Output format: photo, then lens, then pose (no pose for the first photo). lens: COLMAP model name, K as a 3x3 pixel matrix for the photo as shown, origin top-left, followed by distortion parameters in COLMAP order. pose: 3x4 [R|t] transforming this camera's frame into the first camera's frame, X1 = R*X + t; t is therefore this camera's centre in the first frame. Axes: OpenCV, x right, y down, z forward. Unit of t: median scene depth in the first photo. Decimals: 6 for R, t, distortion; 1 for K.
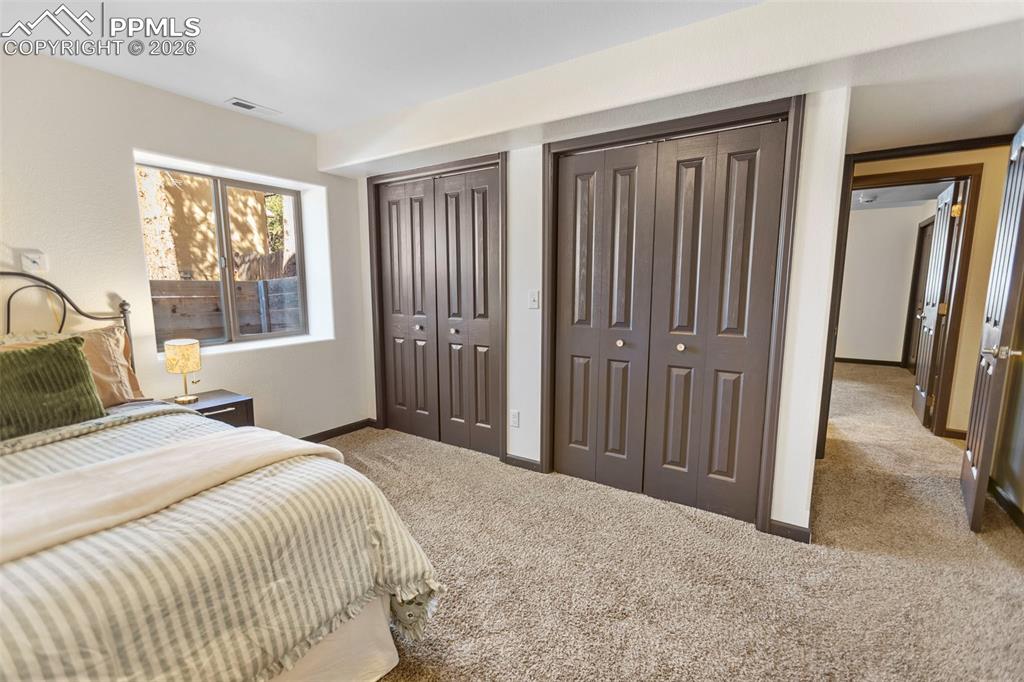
lens RADIAL K [[457.1, 0, 515.5], [0, 457.1, 340.6], [0, 0, 1]] dist [-0.004943, 0.003024]
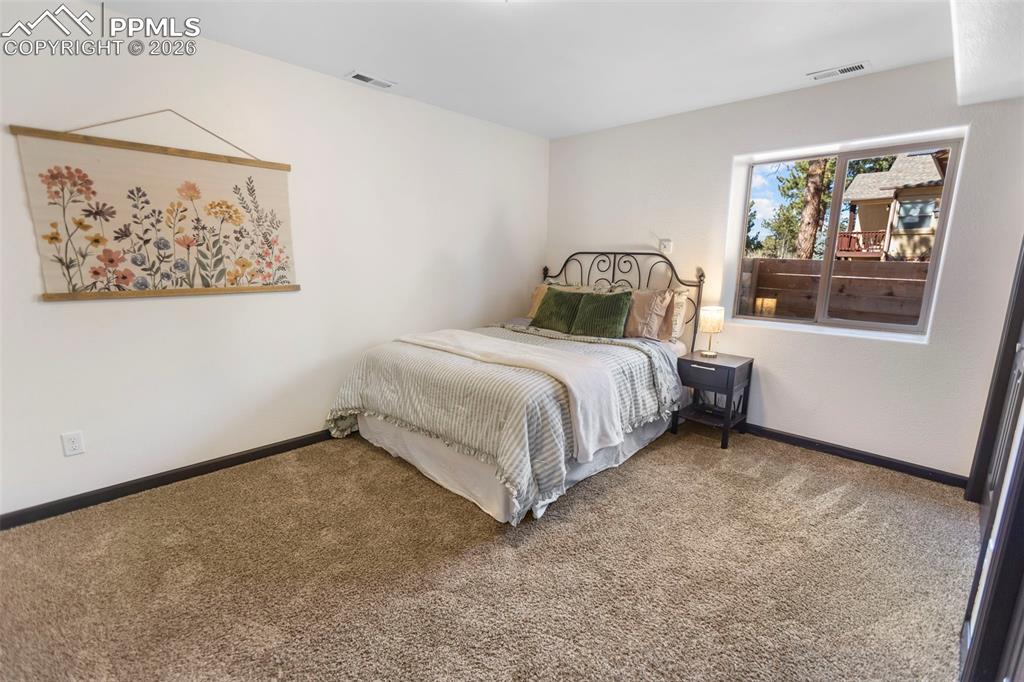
lens RADIAL K [[457.1, 0, 513.9], [0, 457.1, 343.0], [0, 0, 1]] dist [-0.004943, 0.003024]
pose [[-0.175979, 0.185633, -0.966732, 0.617909], [-0.144617, 0.966528, 0.211919, -0.095182], [0.973713, 0.177099, -0.143243, 0.683123]]
